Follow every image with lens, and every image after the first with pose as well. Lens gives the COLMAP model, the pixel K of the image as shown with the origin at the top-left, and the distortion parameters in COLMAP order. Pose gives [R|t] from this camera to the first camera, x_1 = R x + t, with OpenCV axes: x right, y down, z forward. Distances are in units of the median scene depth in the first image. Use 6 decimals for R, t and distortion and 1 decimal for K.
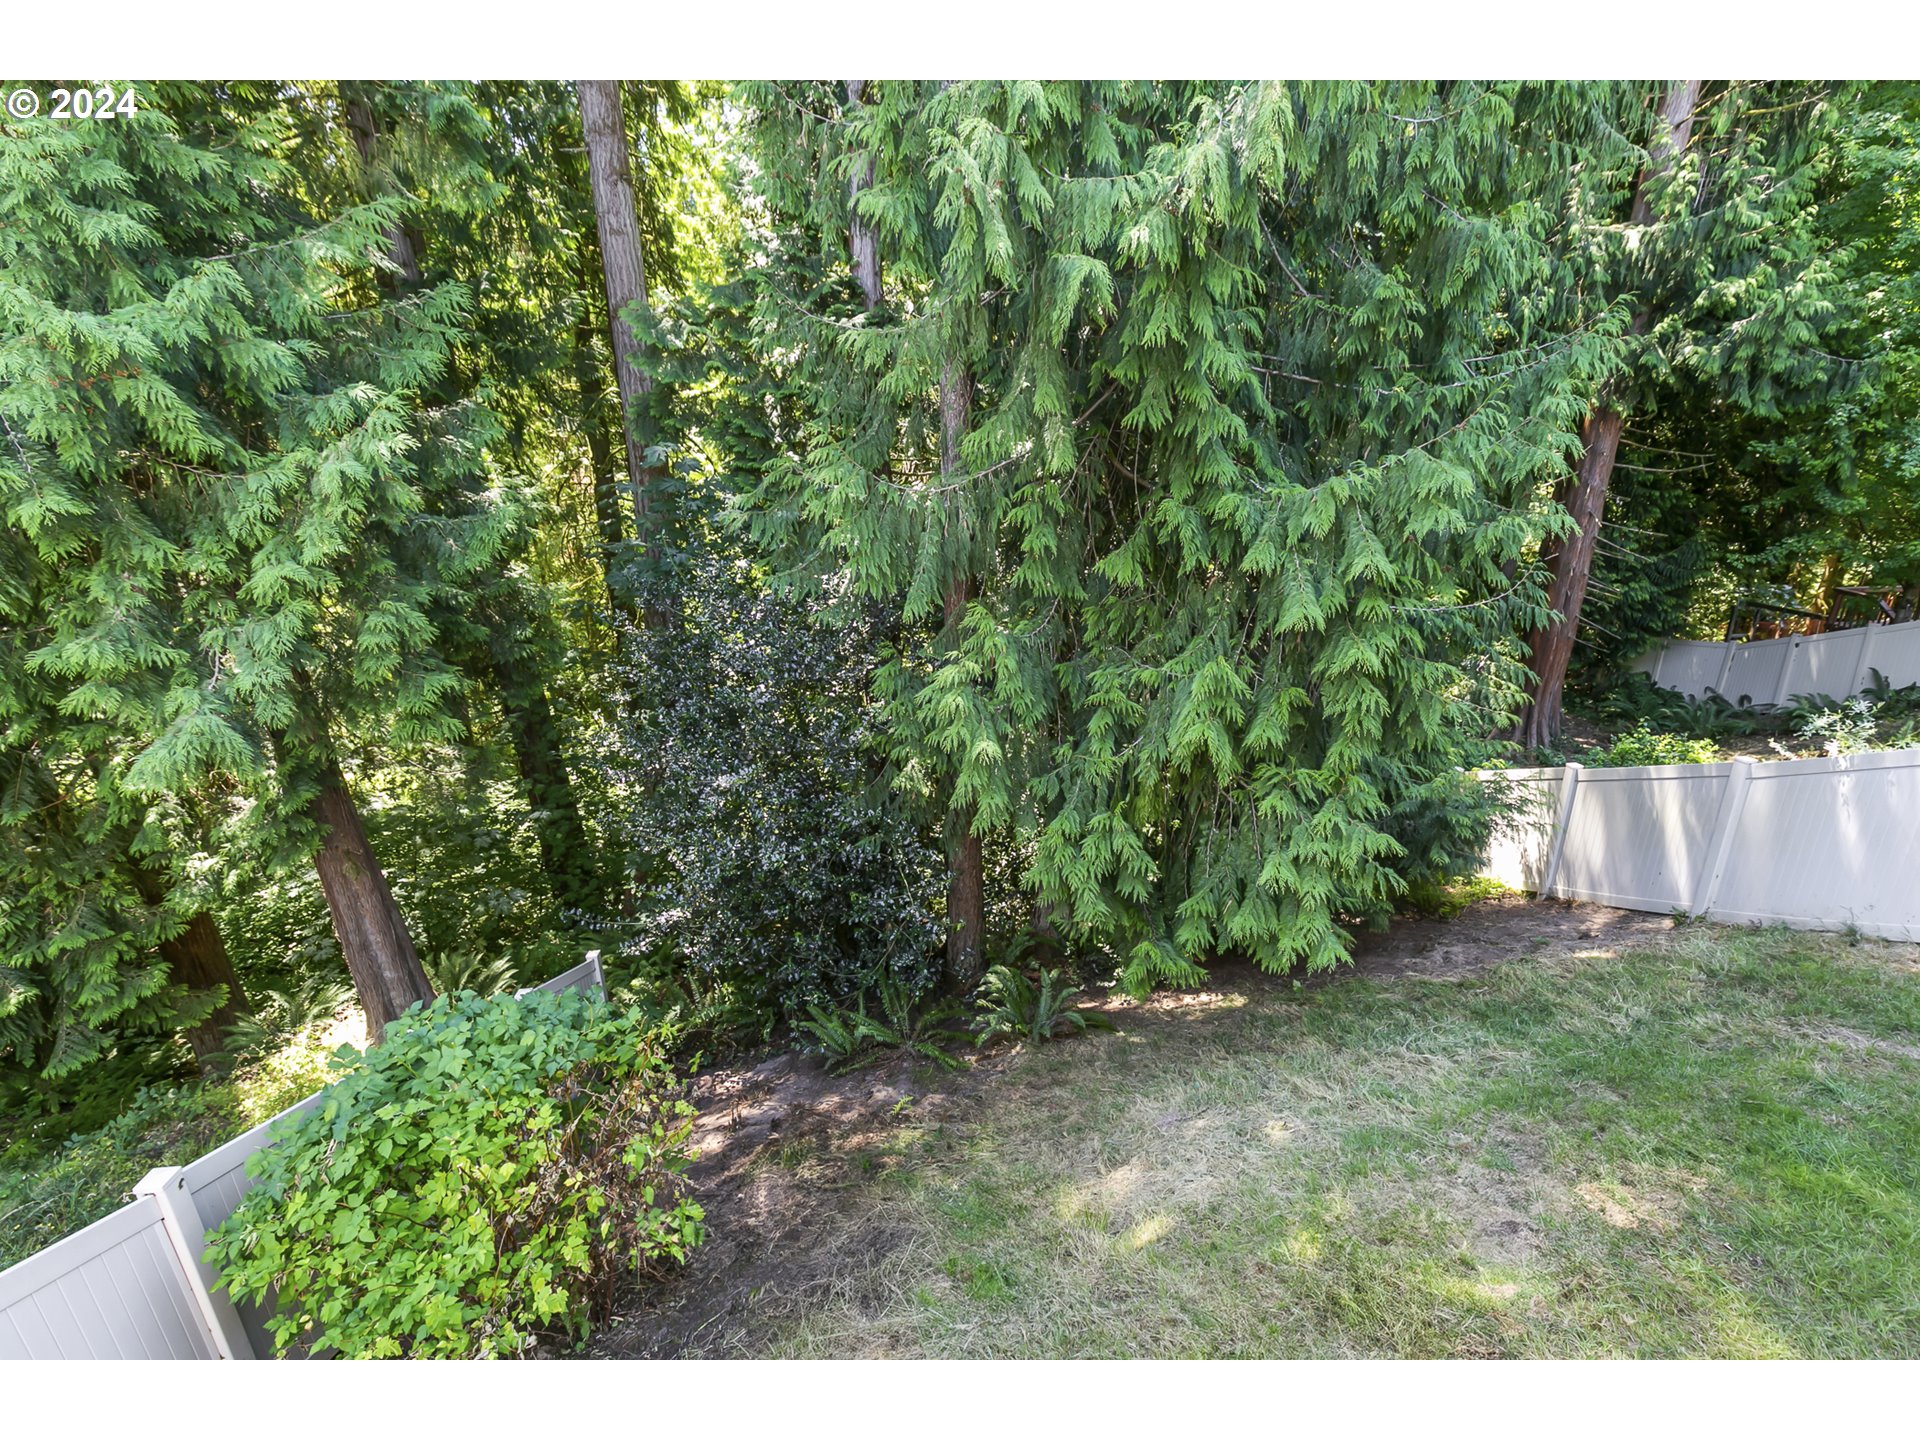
lens RADIAL K [[843.1, 0, 960.0], [0, 843.1, 720.0], [0, 0, 1]] dist [0.001091, -0.000026]
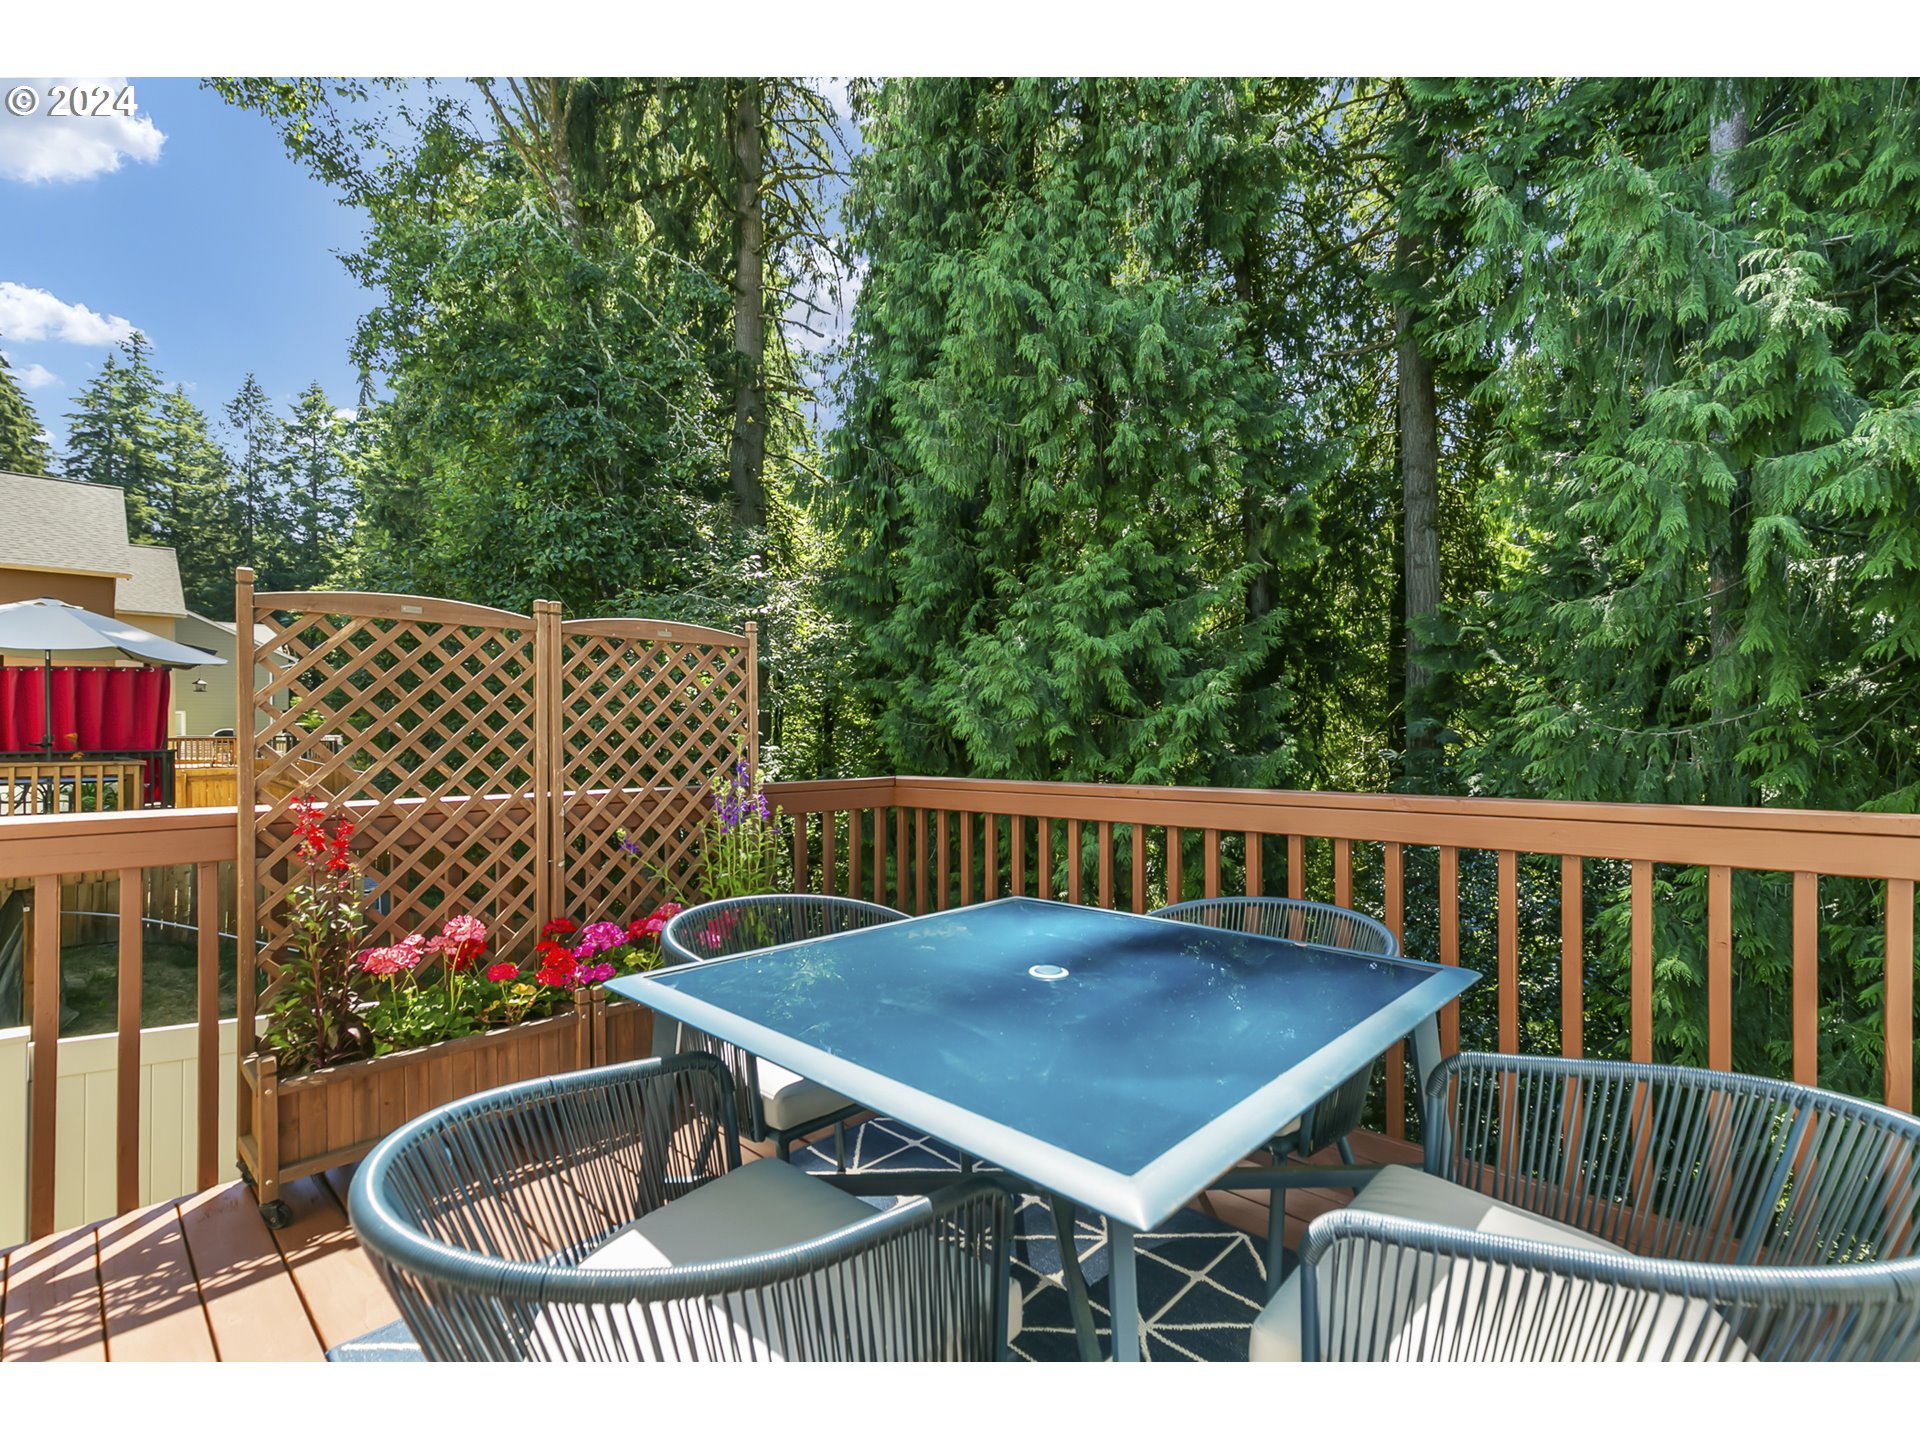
lens RADIAL K [[843.1, 0, 960.0], [0, 843.1, 720.0], [0, 0, 1]] dist [0.001091, -0.000026]
pose [[0.635674, -0.007275, -0.771924, 0.265745], [-0.269451, 0.934972, -0.230702, 0.222536], [0.723405, 0.354647, 0.592377, -0.313035]]
